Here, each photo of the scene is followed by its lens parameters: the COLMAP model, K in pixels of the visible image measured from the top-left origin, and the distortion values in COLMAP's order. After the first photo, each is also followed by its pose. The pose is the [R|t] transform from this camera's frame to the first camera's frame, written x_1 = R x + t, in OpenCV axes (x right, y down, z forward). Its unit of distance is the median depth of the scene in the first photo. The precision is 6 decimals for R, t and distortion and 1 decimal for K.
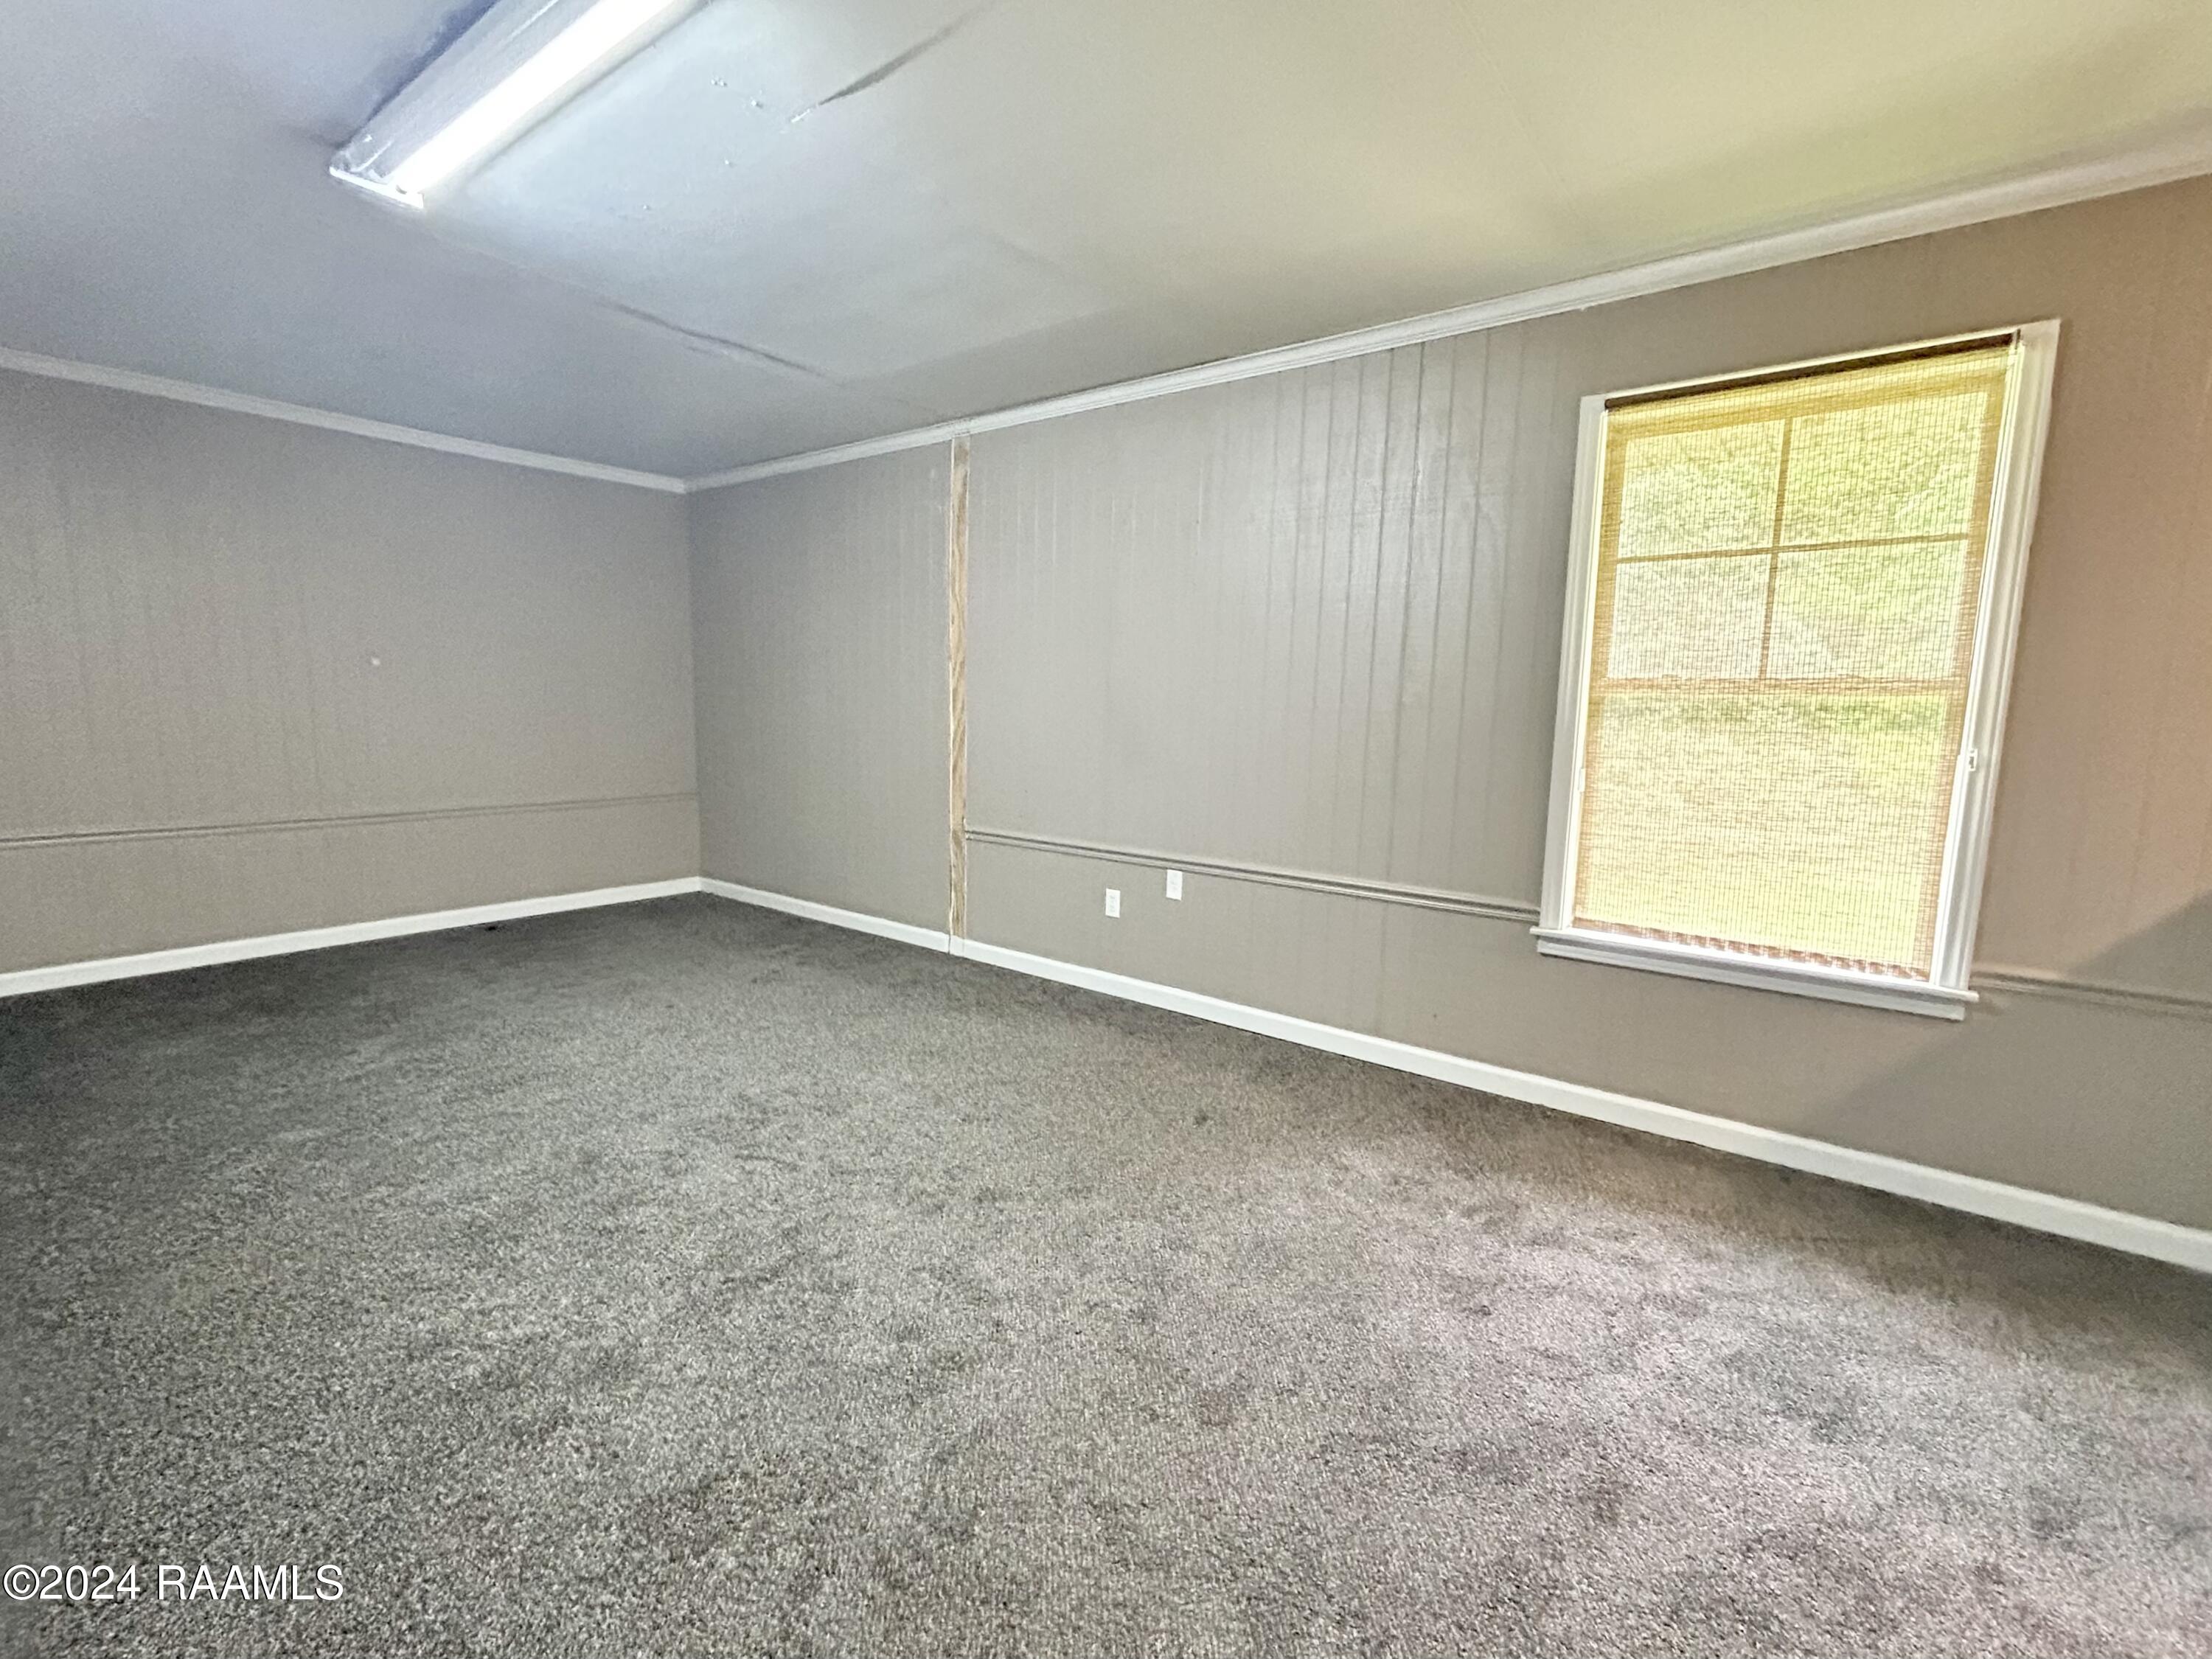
lens RADIAL K [[970.1, 0, 1102.9], [0, 970.1, 841.7], [0, 0, 1]] dist [0.001515, 0.000761]
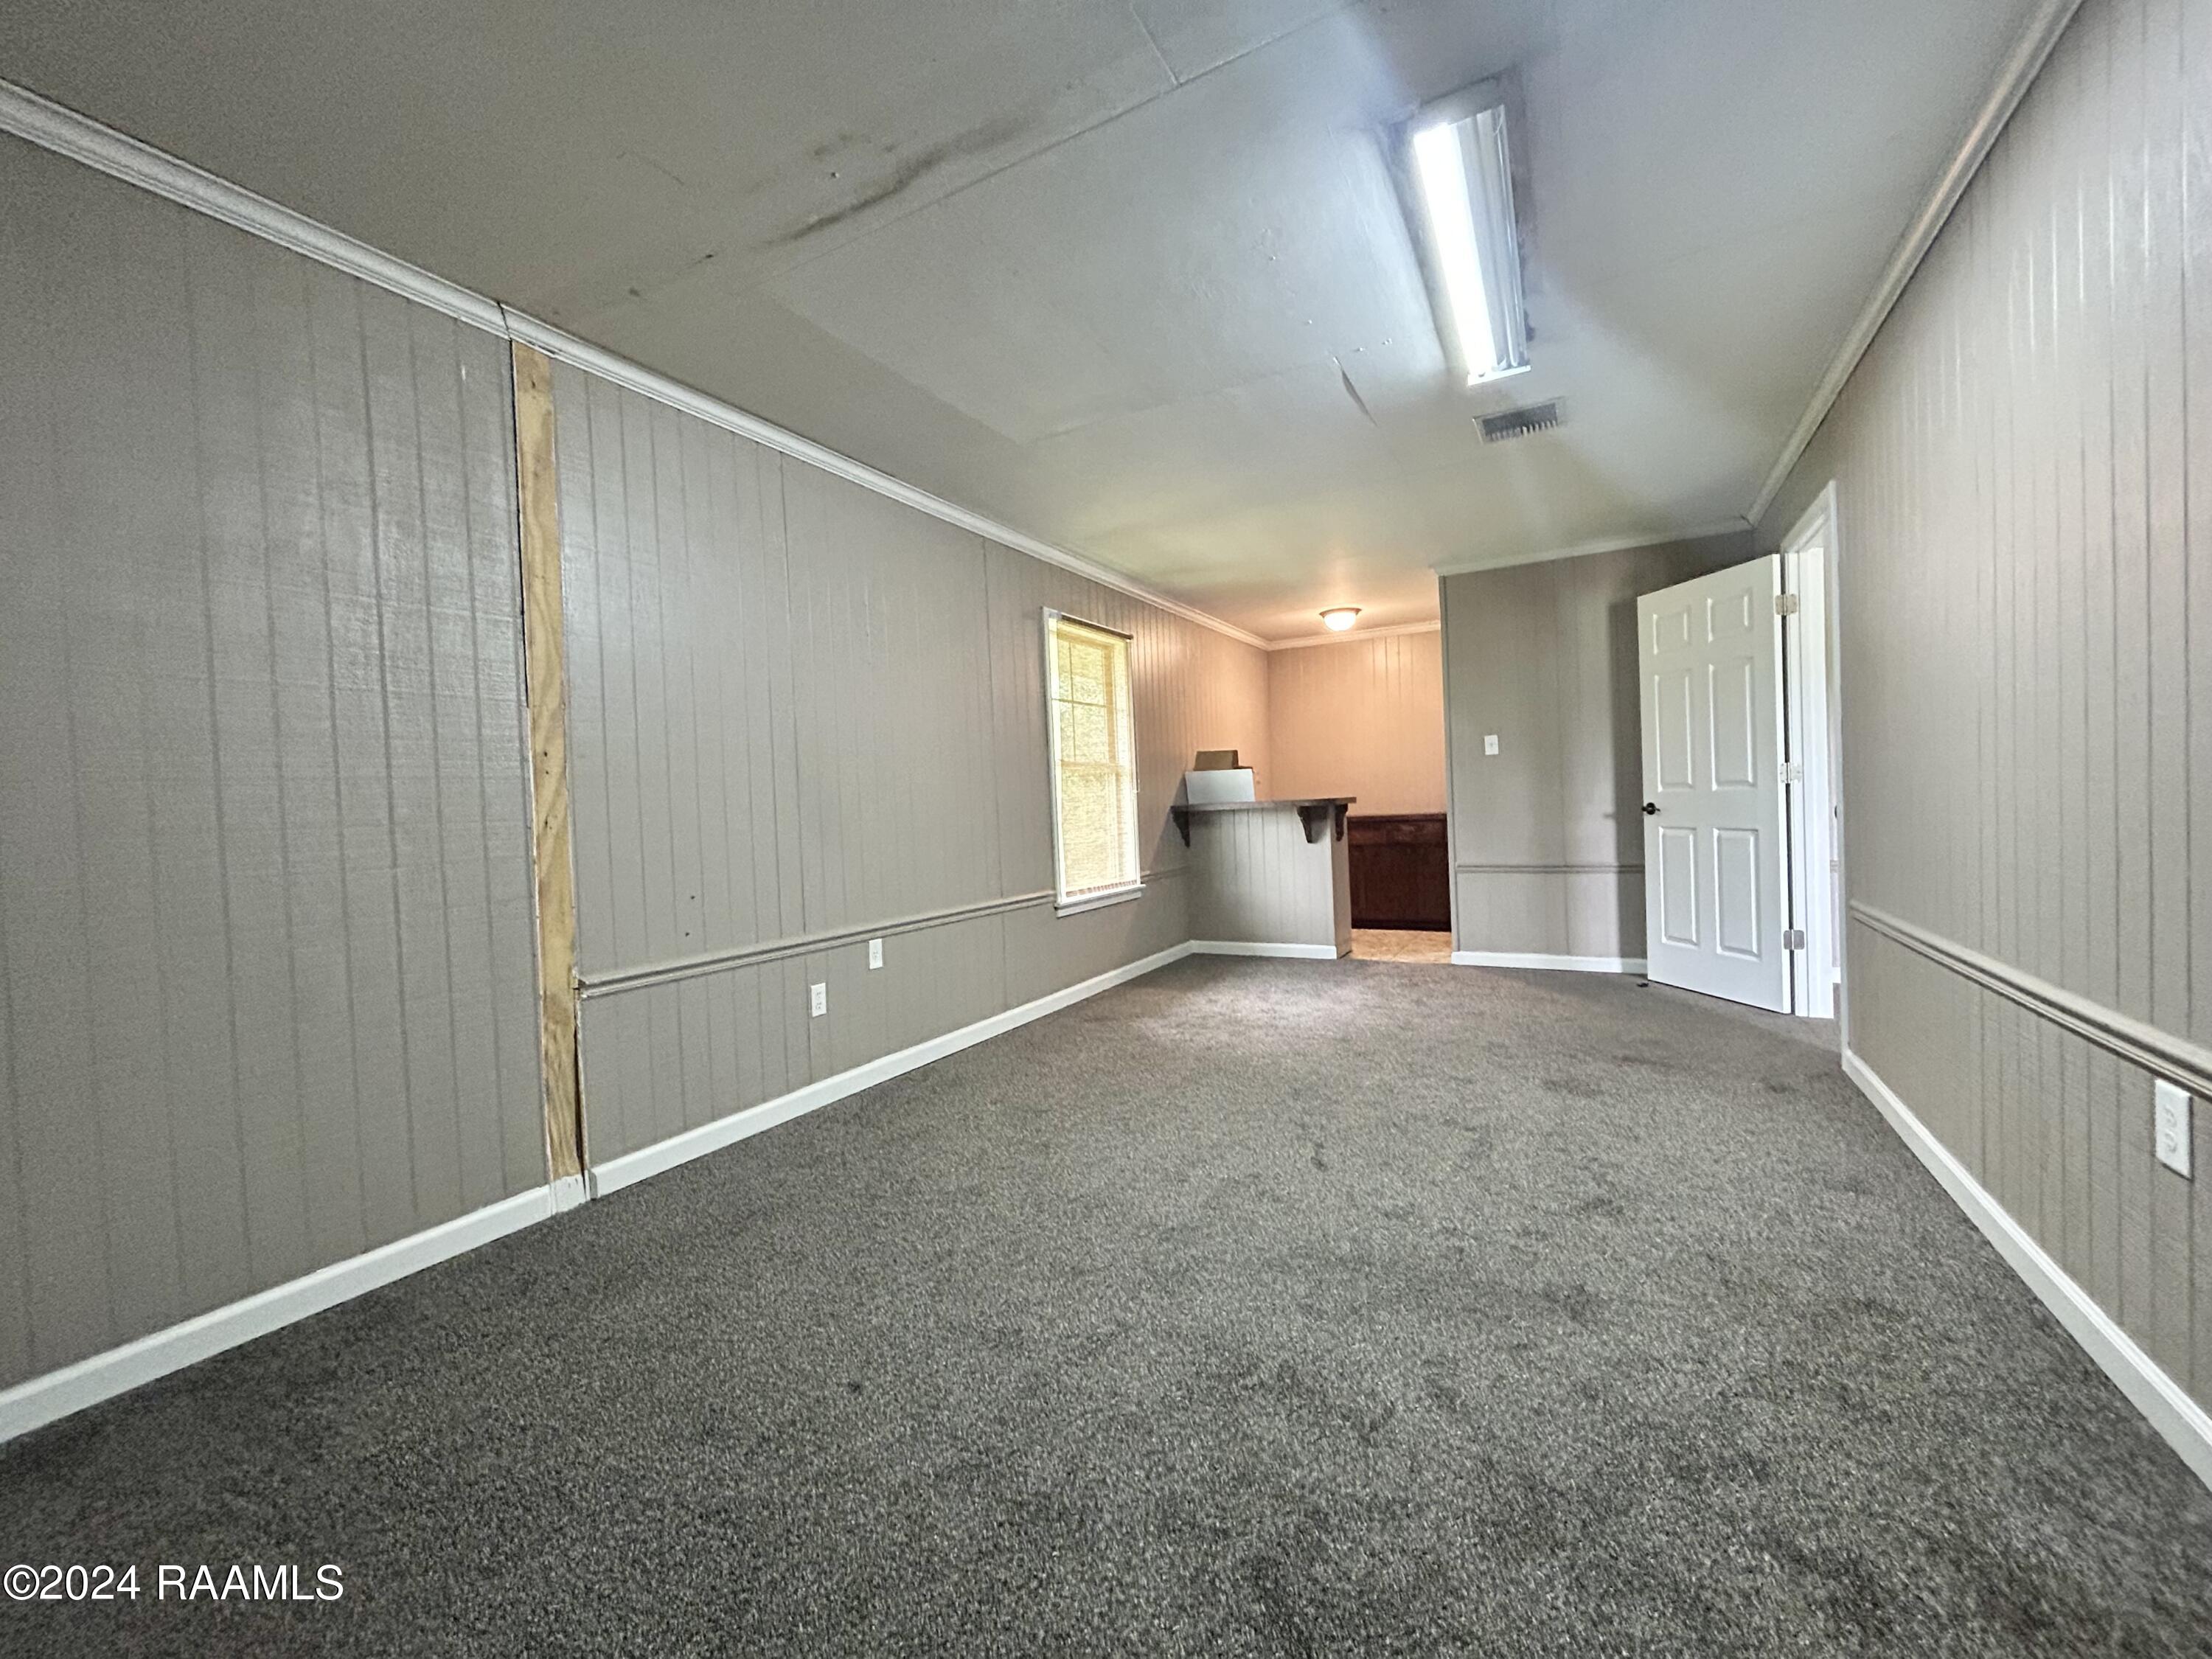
lens RADIAL K [[885.0, 0, 1106.0], [0, 885.0, 829.5], [0, 0, 1]] dist [-0.002668, -0.000282]
pose [[-0.149979, -0.033385, 0.988125, -1.014938], [0.191615, 0.979499, 0.062177, -0.109002], [-0.969943, 0.198665, -0.140507, 1.033403]]
